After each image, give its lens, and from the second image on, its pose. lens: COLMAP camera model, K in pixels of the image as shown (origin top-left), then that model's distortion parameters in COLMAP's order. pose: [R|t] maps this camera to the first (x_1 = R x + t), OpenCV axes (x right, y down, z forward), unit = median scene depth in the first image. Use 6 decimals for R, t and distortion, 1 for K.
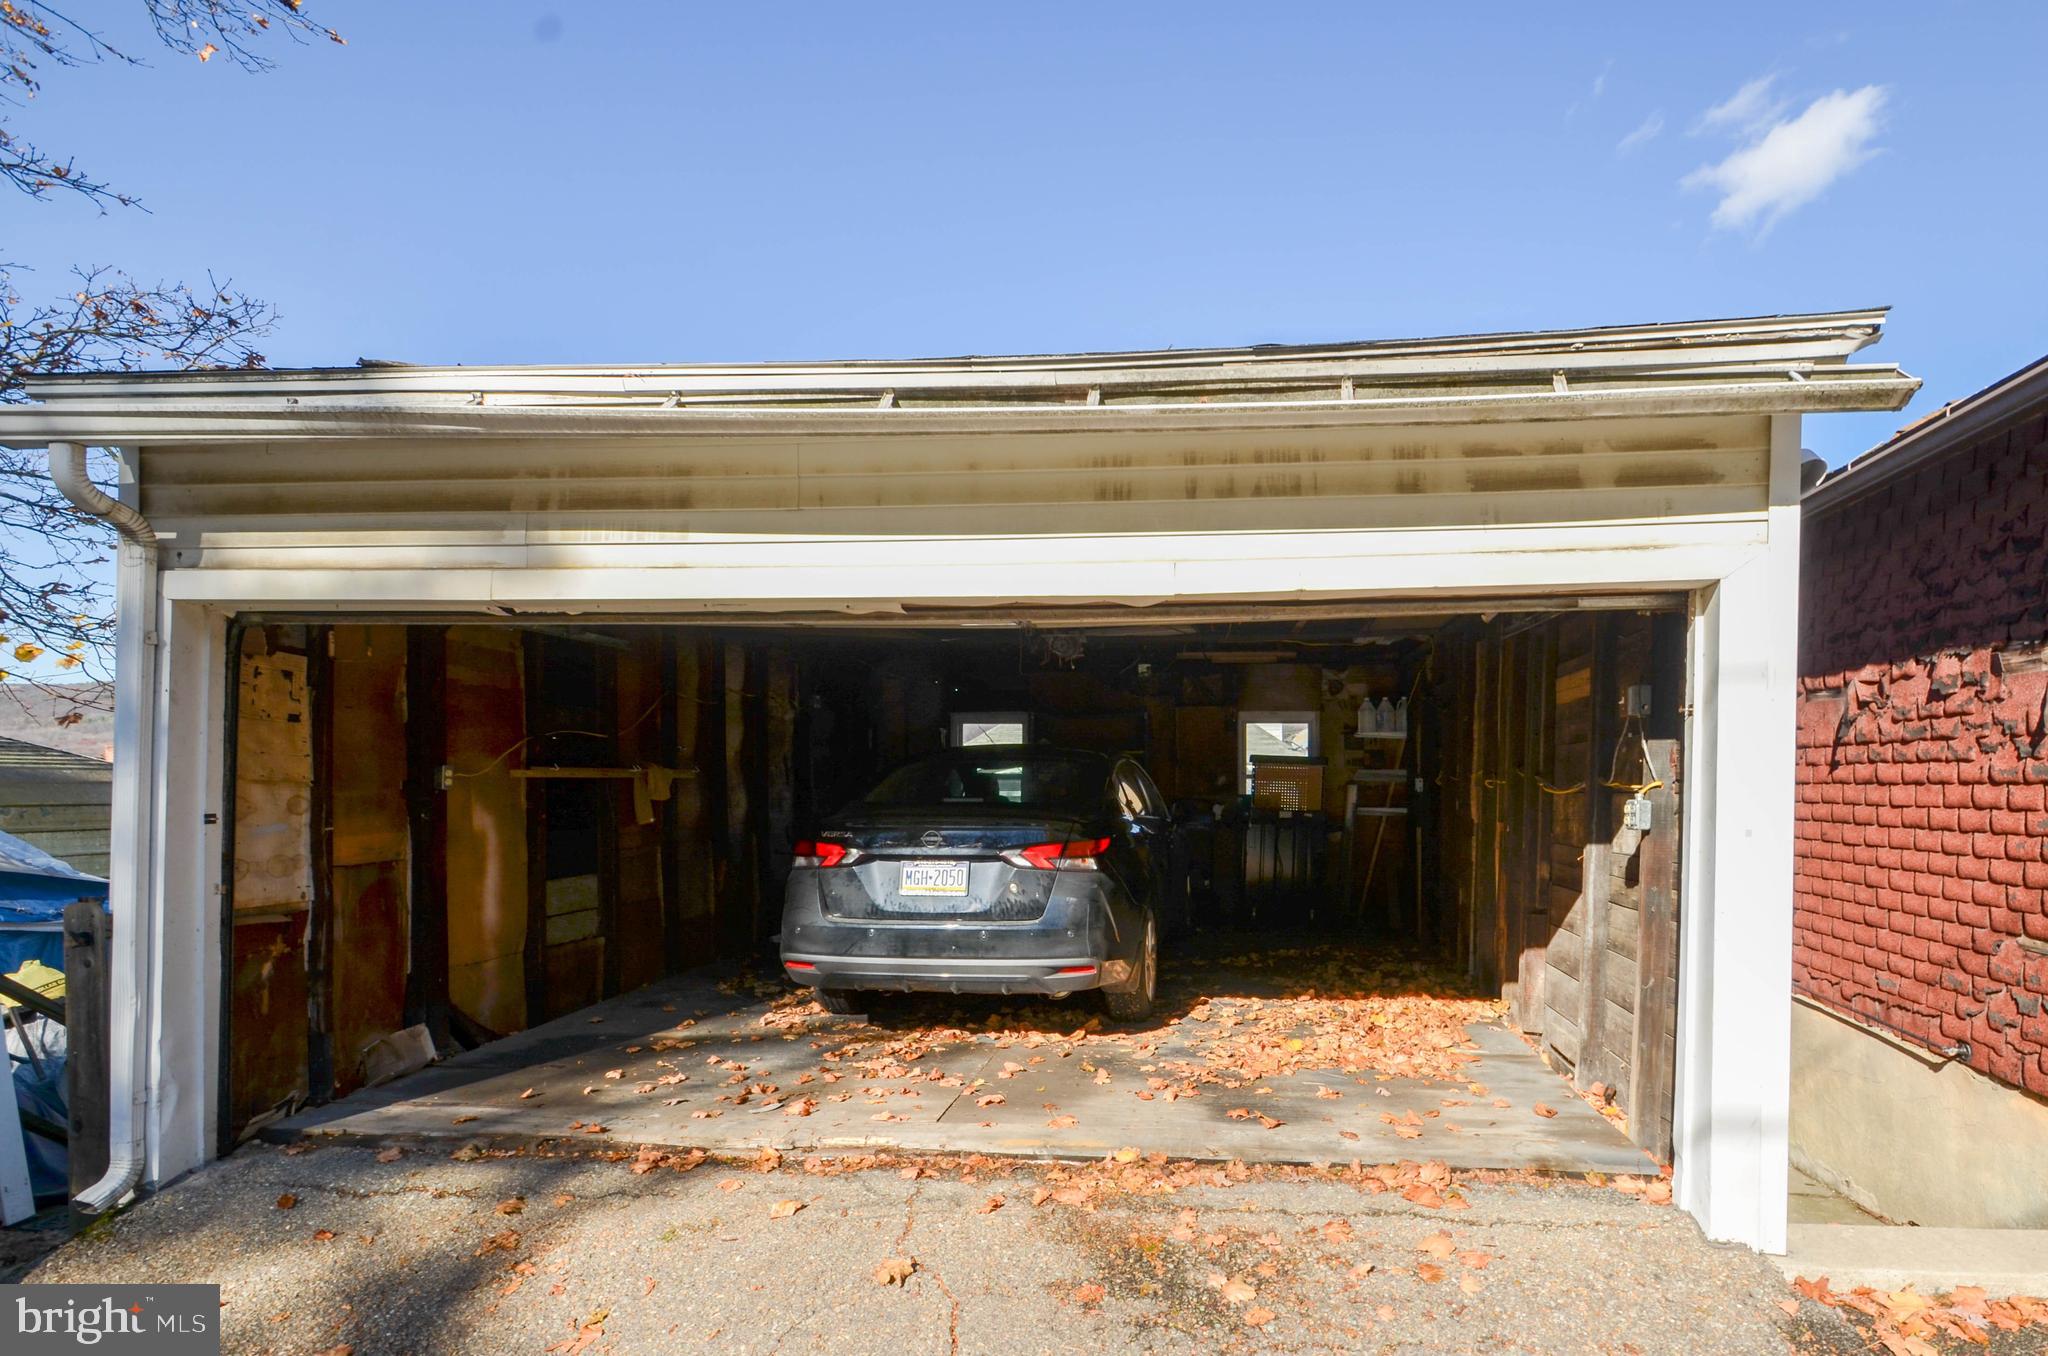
lens RADIAL K [[1062.1, 0, 1023.9], [0, 1062.1, 789.4], [0, 0, 1]] dist [0.006760, 0.000012]
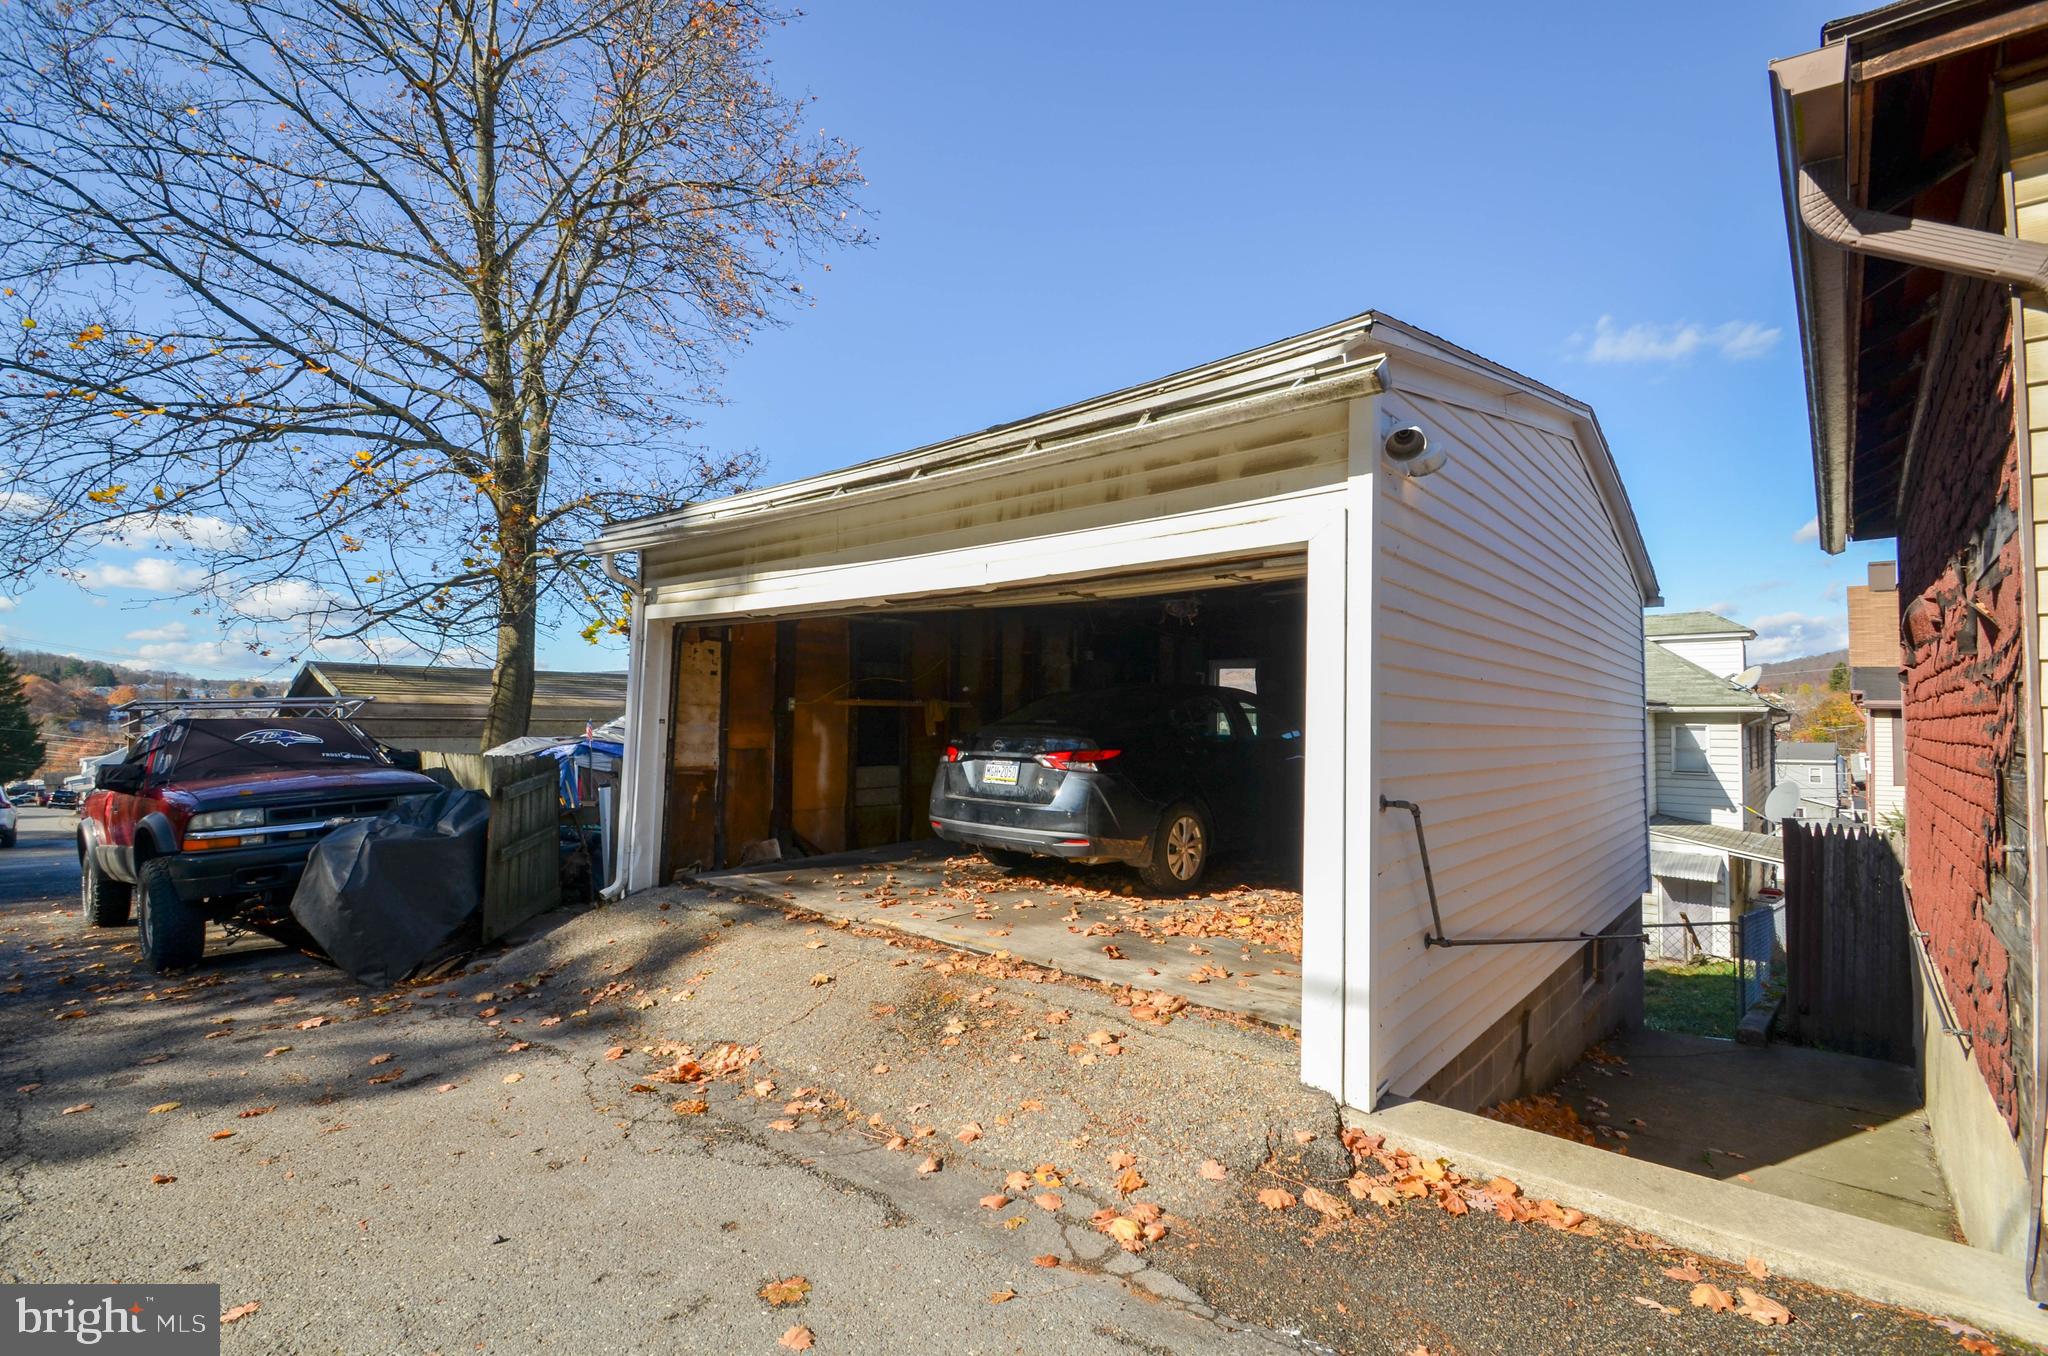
lens RADIAL K [[936.5, 0, 1024.0], [0, 936.5, 678.0], [0, 0, 1]] dist [-0.001032, -0.000129]
pose [[0.798796, -0.014395, -0.601429, 0.856698], [-0.020003, 0.998525, -0.050467, 0.019682], [0.601269, 0.052344, 0.797331, -0.049325]]
